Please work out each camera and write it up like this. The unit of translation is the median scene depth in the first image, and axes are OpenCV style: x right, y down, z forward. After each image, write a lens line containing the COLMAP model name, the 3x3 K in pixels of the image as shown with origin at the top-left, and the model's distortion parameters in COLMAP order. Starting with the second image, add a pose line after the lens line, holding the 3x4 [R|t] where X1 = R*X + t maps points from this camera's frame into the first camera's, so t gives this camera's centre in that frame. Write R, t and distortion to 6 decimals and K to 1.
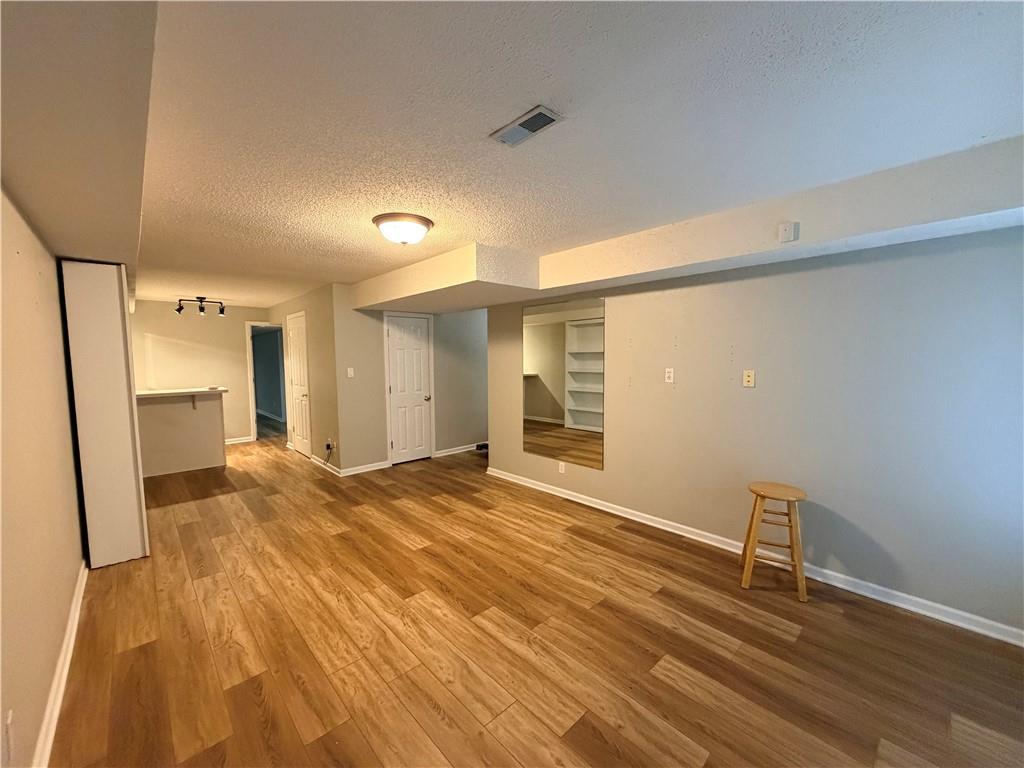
lens RADIAL K [[408.4, 0, 515.8], [0, 408.4, 385.2], [0, 0, 1]] dist [-0.000577, 0.000011]
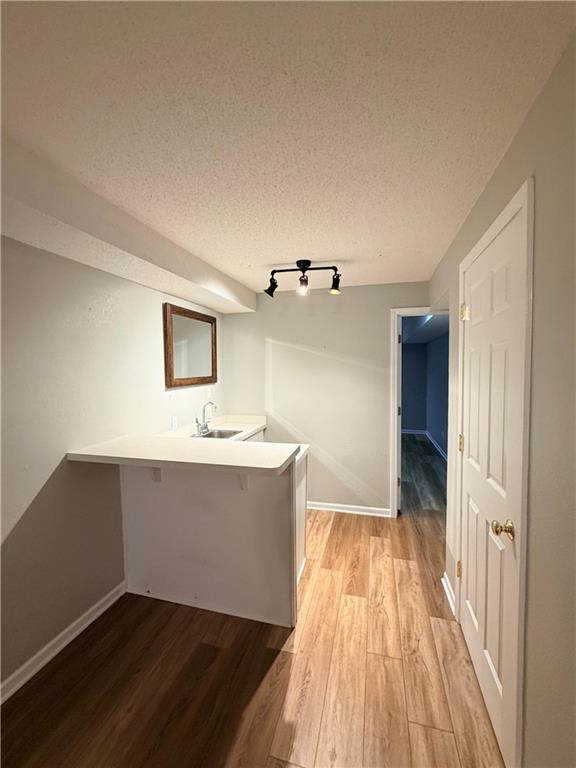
lens RADIAL K [[306.3, 0, 292.6], [0, 306.3, 381.8], [0, 0, 1]] dist [-0.000577, 0.000011]
pose [[0.514192, 0.046093, -0.856436, -0.413478], [-0.055389, 0.998255, 0.020471, -0.063861], [0.855885, 0.036911, 0.515848, 0.760396]]
